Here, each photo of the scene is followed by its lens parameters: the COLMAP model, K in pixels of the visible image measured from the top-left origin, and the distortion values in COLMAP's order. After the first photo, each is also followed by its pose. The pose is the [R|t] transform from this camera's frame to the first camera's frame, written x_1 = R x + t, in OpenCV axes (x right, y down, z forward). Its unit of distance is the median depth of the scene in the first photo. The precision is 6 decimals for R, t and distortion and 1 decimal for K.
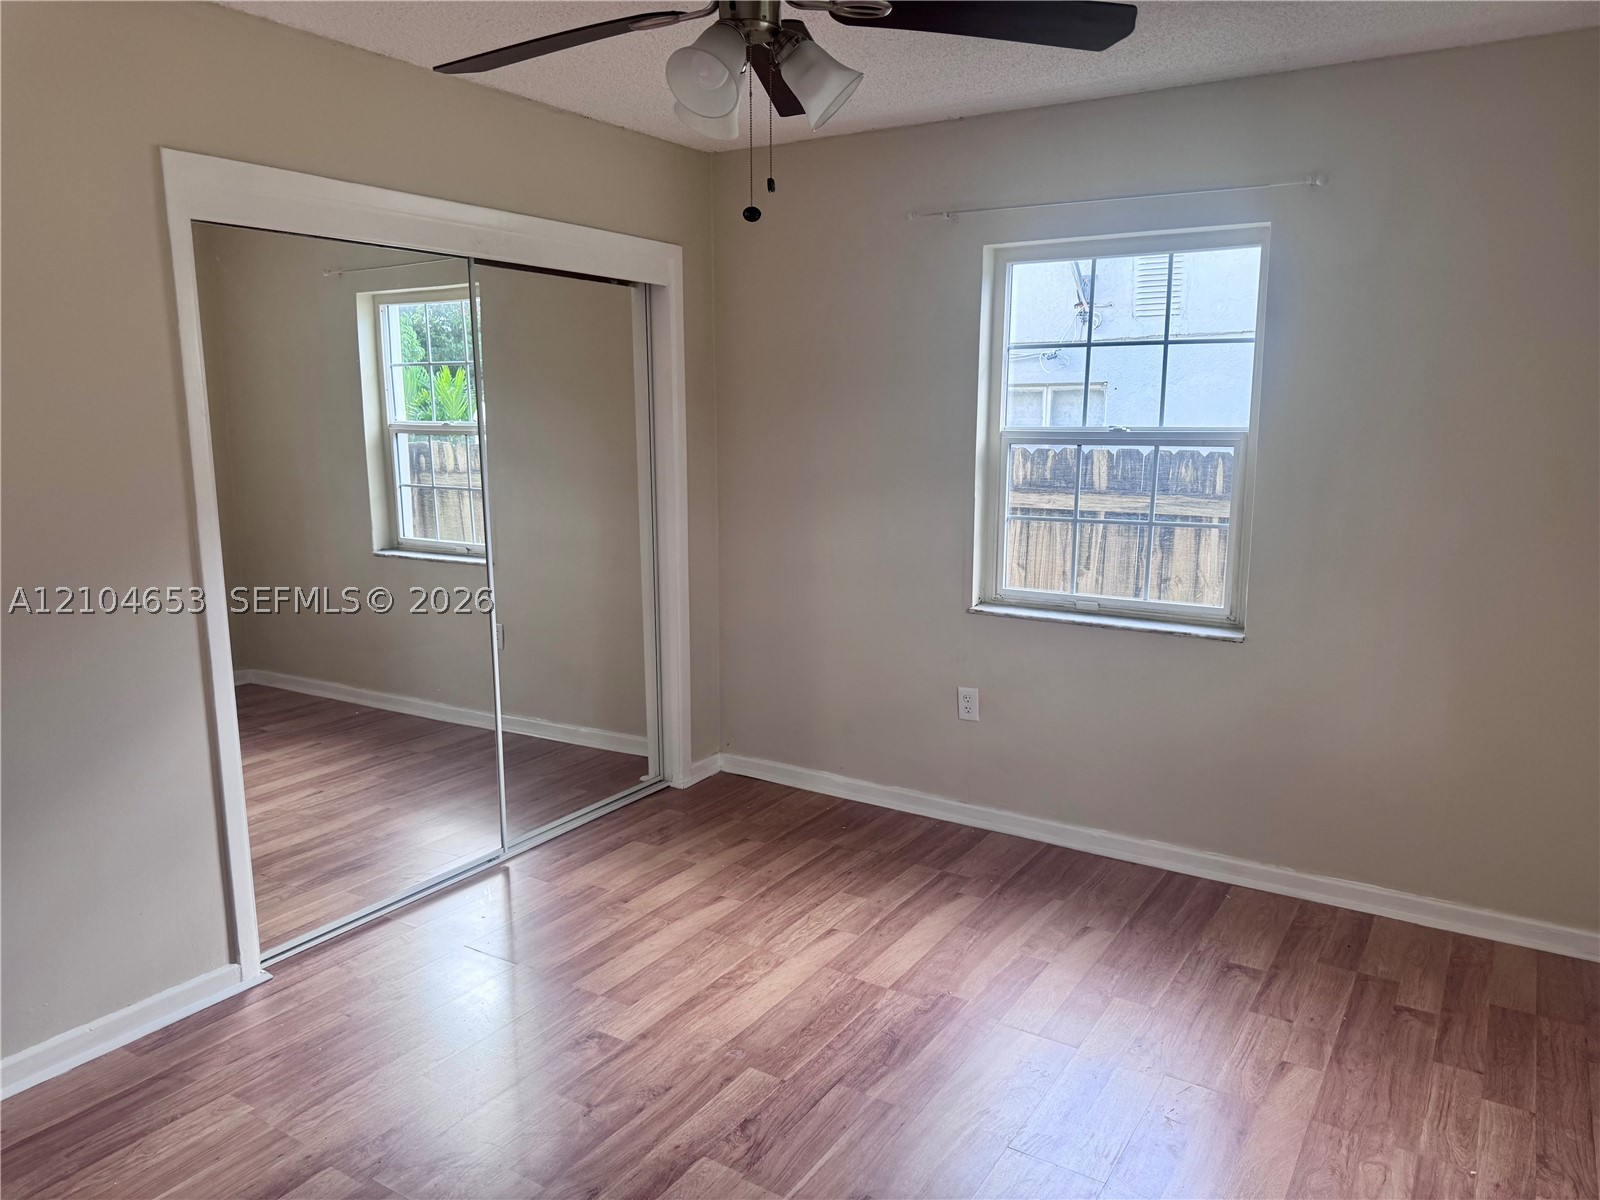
lens RADIAL K [[1131.7, 0, 798.8], [0, 1131.7, 596.3], [0, 0, 1]] dist [0.088217, -0.108038]
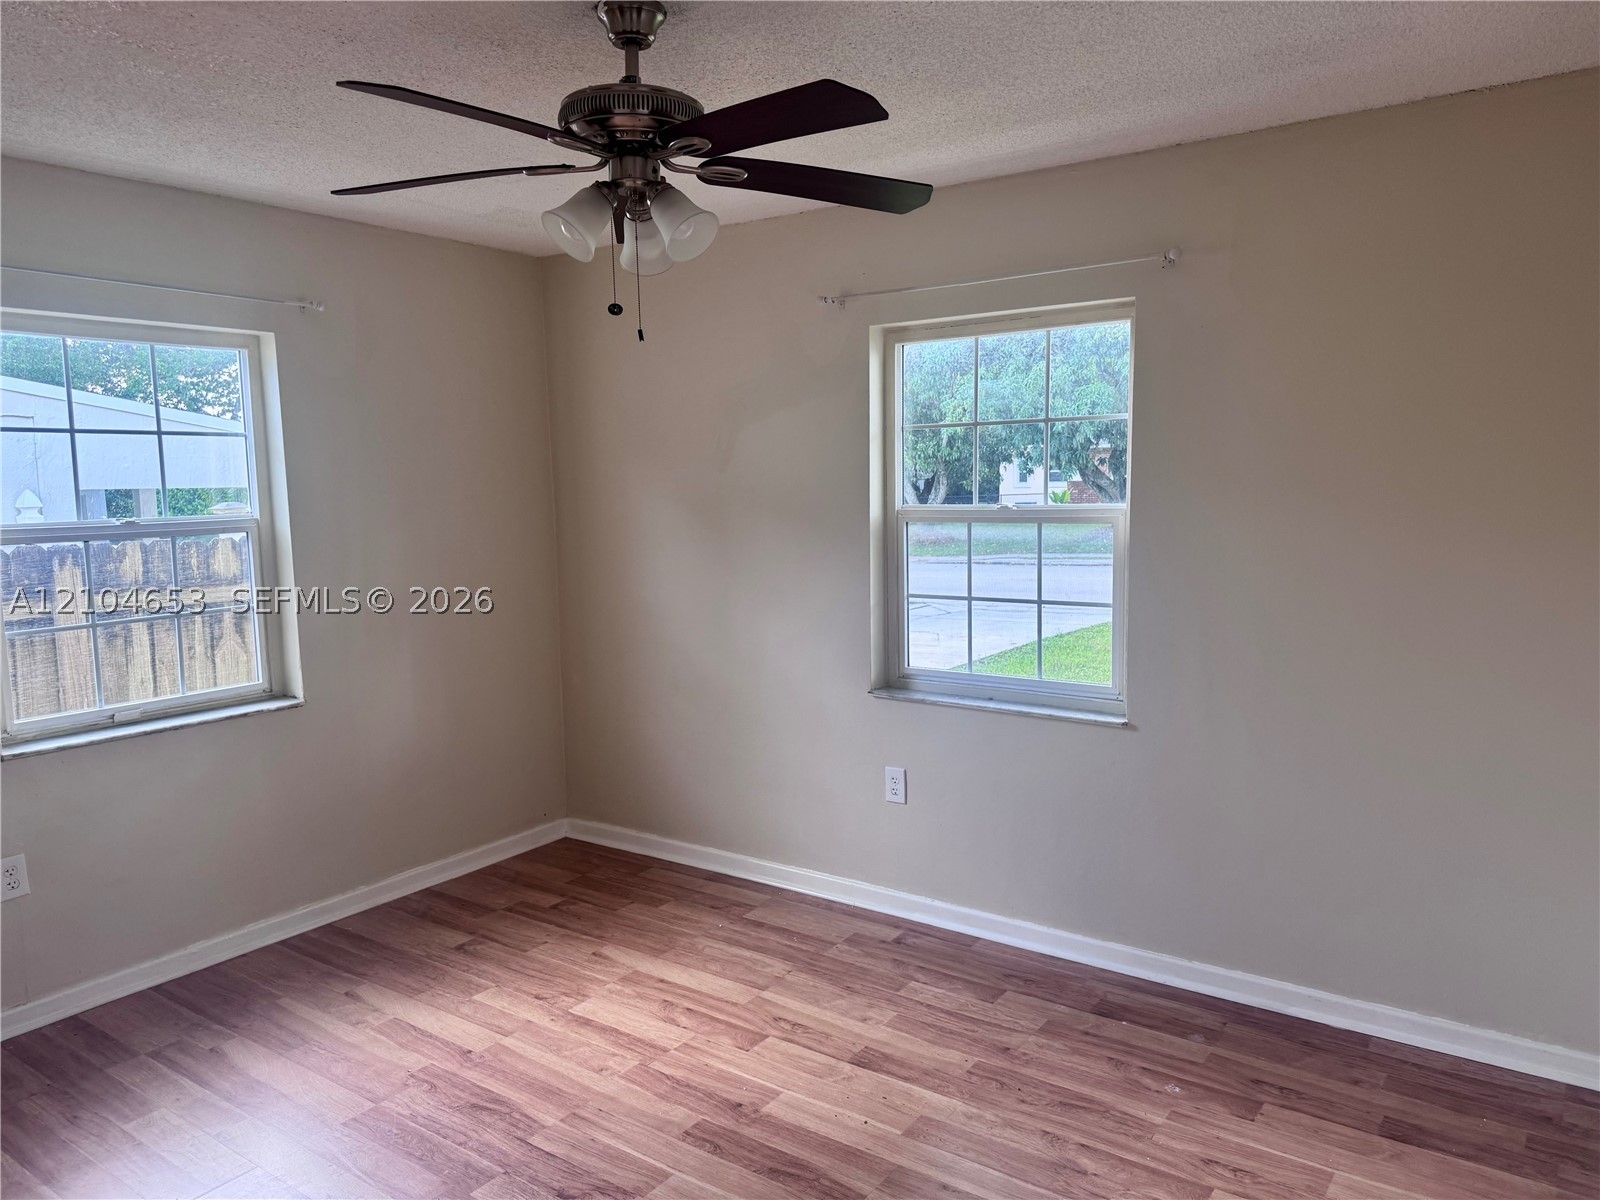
lens RADIAL K [[1131.7, 0, 798.8], [0, 1131.7, 596.3], [0, 0, 1]] dist [0.088217, -0.108038]
pose [[0.055960, -0.105503, 0.992843, -0.737812], [0.185272, 0.978228, 0.093507, -0.085321], [-0.981093, 0.178713, 0.074288, 0.468663]]
